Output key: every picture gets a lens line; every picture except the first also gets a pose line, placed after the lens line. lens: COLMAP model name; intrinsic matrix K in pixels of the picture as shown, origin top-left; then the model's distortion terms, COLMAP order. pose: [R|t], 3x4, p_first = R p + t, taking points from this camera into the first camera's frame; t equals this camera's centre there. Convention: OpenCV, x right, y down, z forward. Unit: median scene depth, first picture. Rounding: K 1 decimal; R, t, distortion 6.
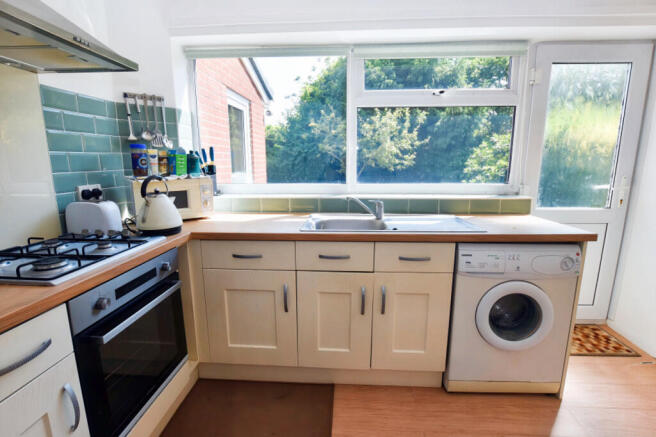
lens RADIAL K [[309.6, 0, 328.0], [0, 309.6, 218.5], [0, 0, 1]] dist [-0.034936, 0.000069]
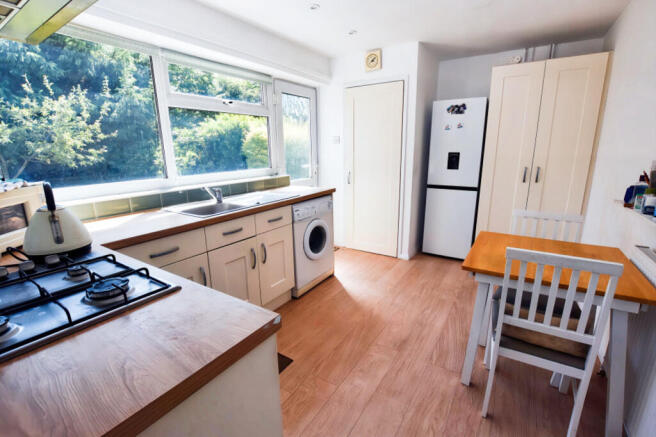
lens RADIAL K [[290.1, 0, 328.0], [0, 290.1, 218.5], [0, 0, 1]] dist [-0.028709, 0.000452]
pose [[0.492723, -0.206773, 0.845263, -0.593157], [0.172962, 0.975249, 0.137747, -0.019242], [-0.852824, 0.078327, 0.516291, 0.031064]]
